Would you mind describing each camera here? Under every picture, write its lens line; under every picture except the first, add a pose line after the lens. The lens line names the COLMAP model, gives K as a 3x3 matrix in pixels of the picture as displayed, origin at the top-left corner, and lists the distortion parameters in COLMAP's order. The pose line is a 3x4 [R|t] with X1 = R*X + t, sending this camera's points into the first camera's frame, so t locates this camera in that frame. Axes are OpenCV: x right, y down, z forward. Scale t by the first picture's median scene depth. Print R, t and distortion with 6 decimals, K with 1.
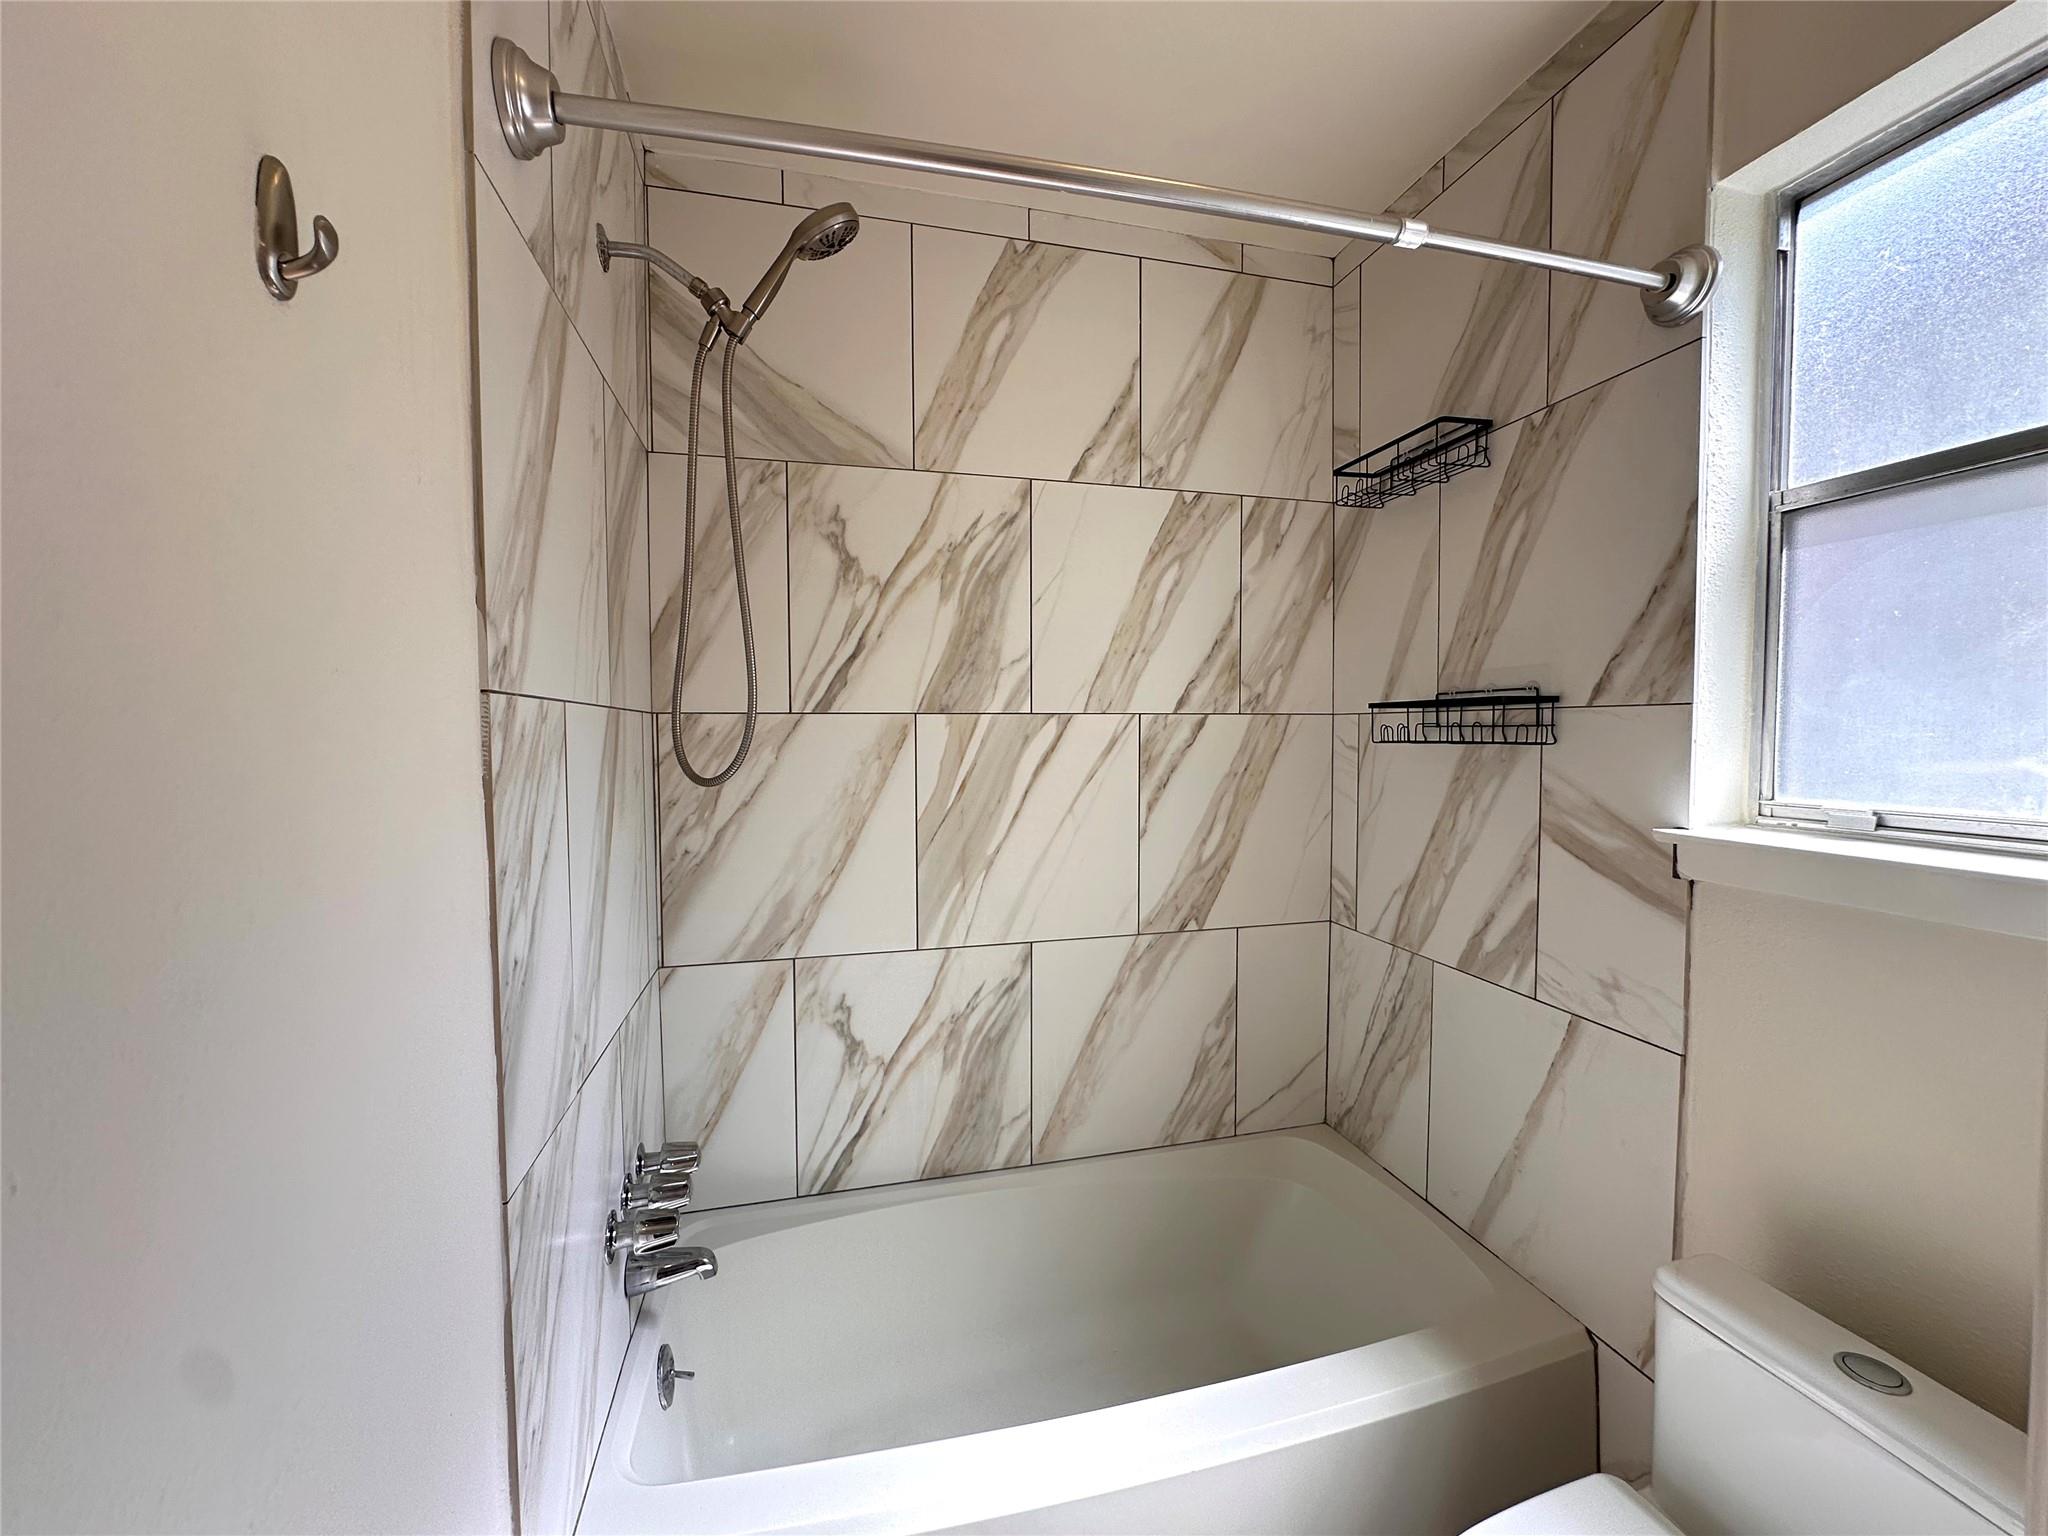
lens RADIAL K [[819.9, 0, 1027.1], [0, 819.9, 767.4], [0, 0, 1]] dist [-0.002084, 0.000306]
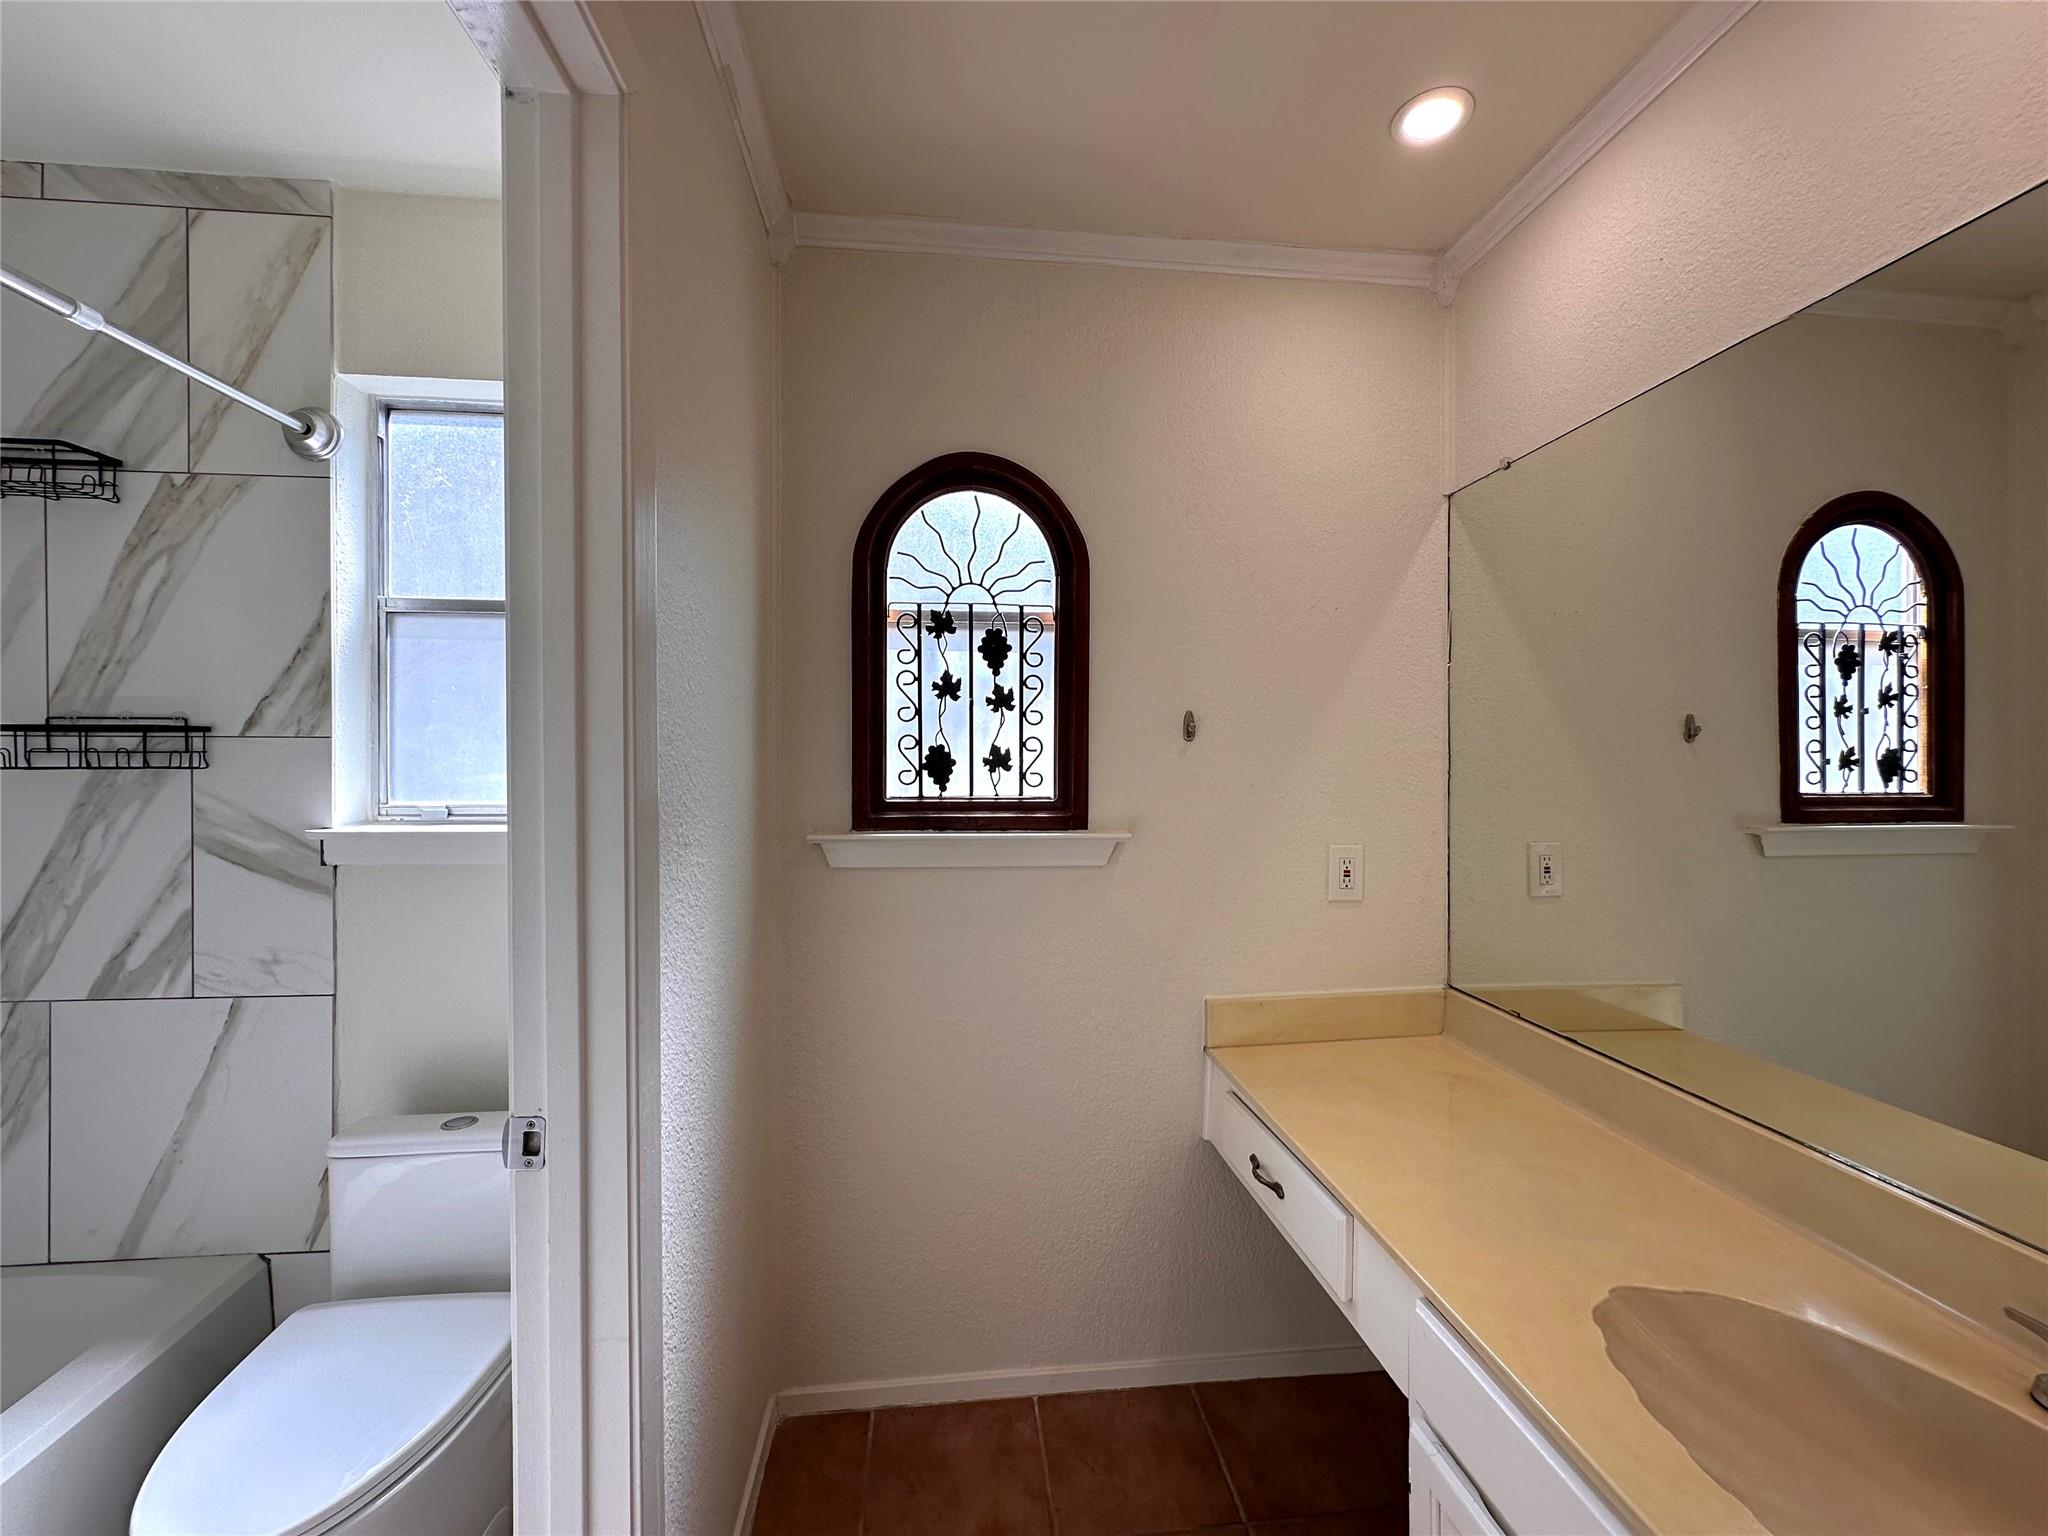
lens RADIAL K [[820.4, 0, 1033.3], [0, 820.4, 760.6], [0, 0, 1]] dist [-0.004323, -0.000063]
pose [[0.133155, 0.001169, 0.991094, -0.364790], [0.041810, 0.999102, -0.006795, 0.018385], [-0.990213, 0.042342, 0.132987, -0.325887]]
